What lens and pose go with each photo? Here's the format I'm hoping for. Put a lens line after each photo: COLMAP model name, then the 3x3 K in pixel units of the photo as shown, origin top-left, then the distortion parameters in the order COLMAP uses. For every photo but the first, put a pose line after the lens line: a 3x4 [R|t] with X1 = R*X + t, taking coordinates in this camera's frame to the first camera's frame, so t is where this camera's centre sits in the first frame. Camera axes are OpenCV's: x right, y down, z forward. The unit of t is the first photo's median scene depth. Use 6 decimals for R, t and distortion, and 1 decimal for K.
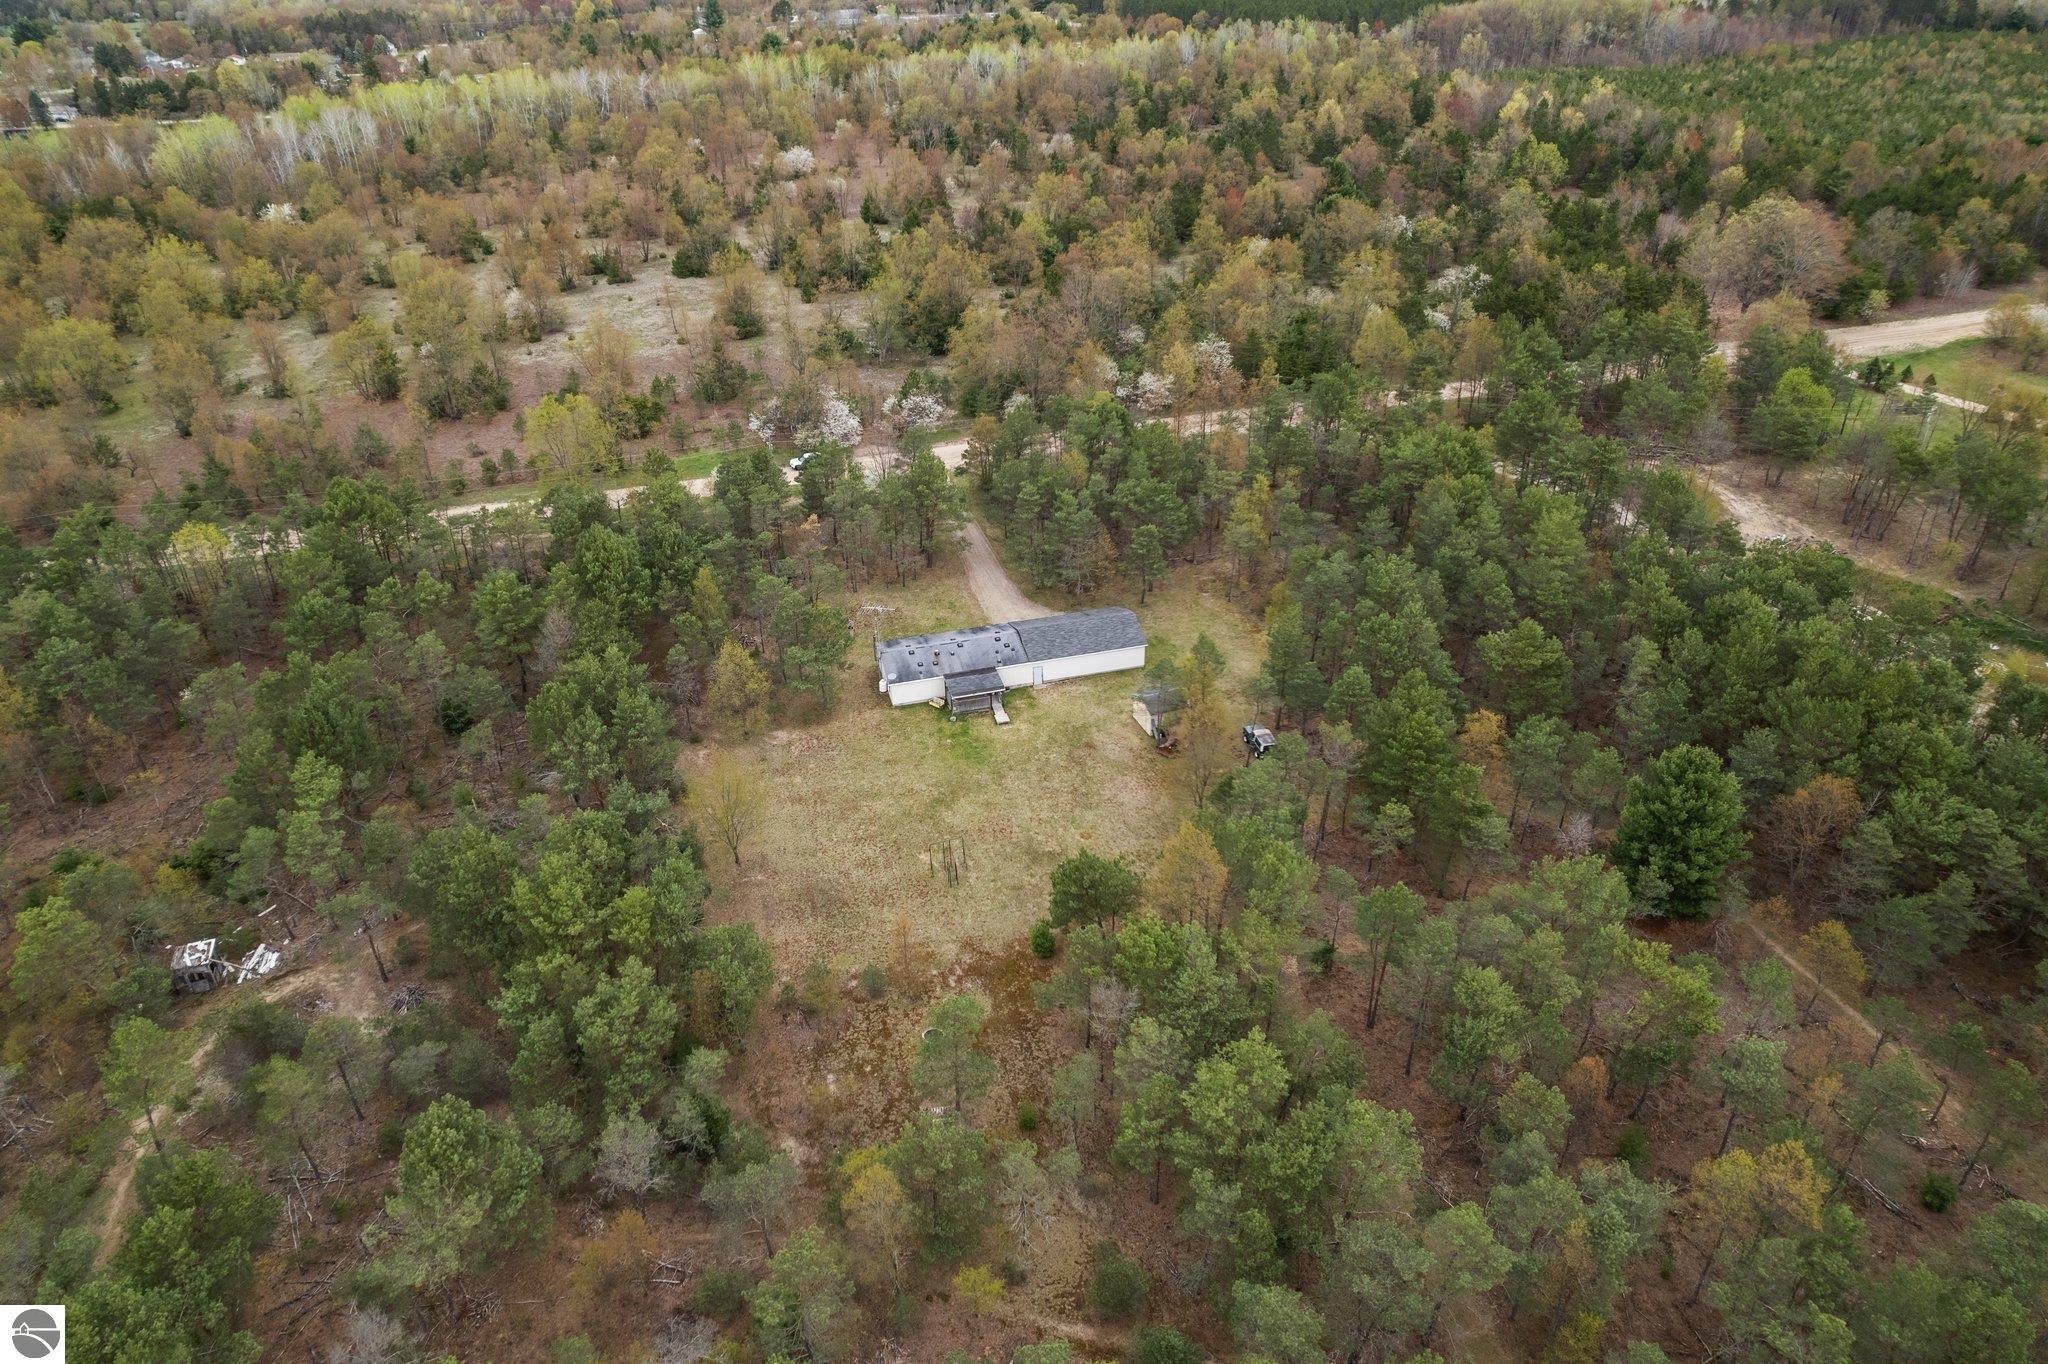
lens RADIAL K [[1316.2, 0, 1024.0], [0, 1316.2, 682.0], [0, 0, 1]] dist [-0.074238, 0.056552]
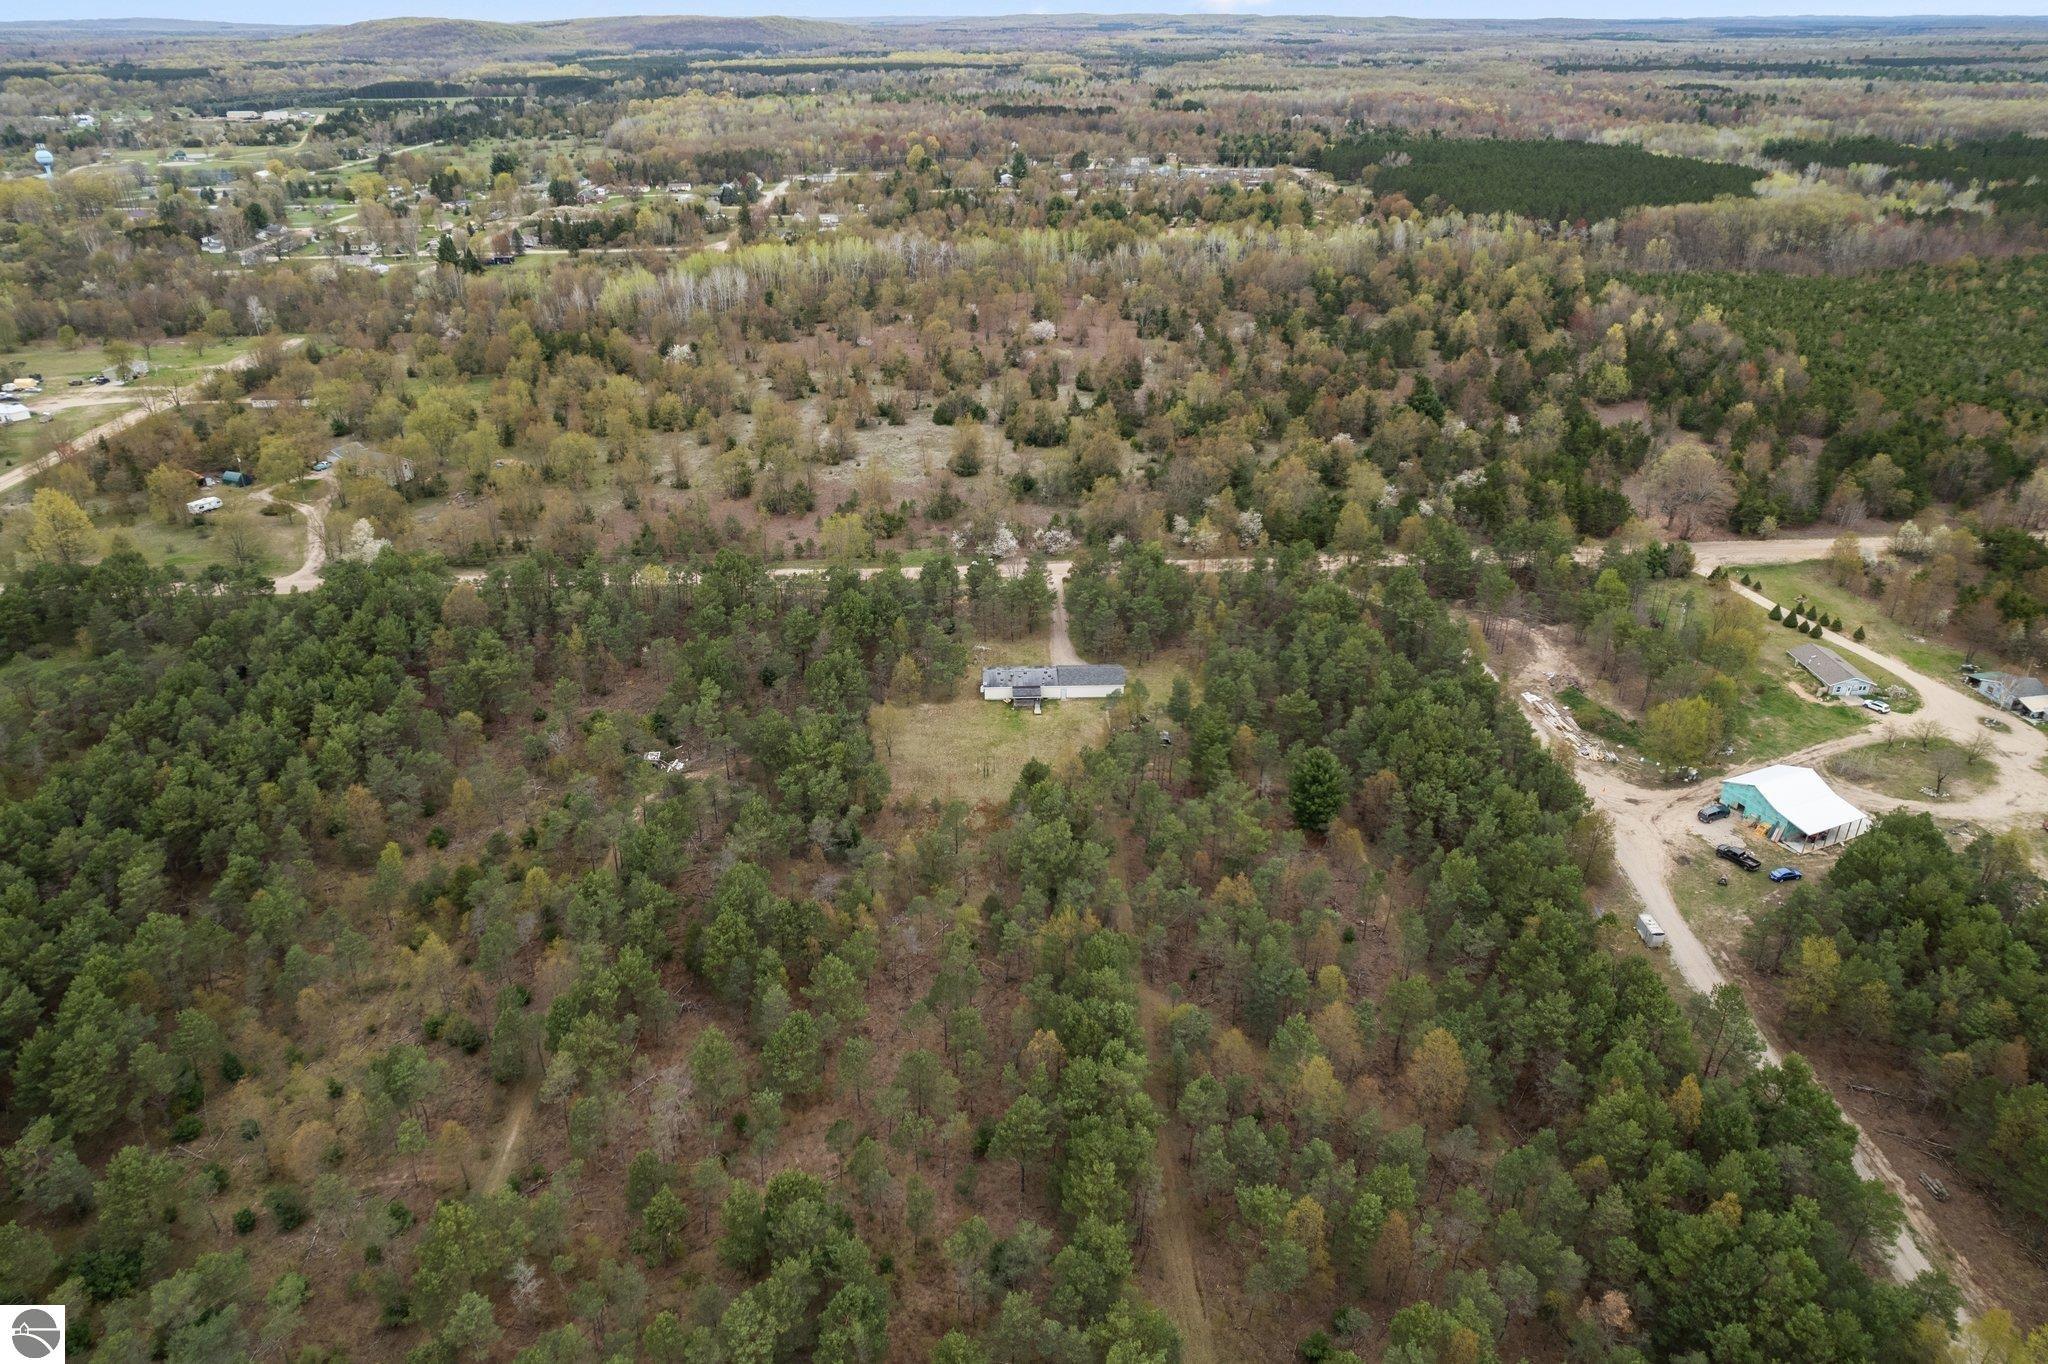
lens RADIAL K [[1316.2, 0, 1024.0], [0, 1316.2, 682.0], [0, 0, 1]] dist [-0.074238, 0.056552]
pose [[0.974334, 0.120001, -0.190455, 0.215501], [-0.132380, 0.989748, -0.053619, 0.059843], [0.182068, 0.077455, 0.980231, -0.591065]]
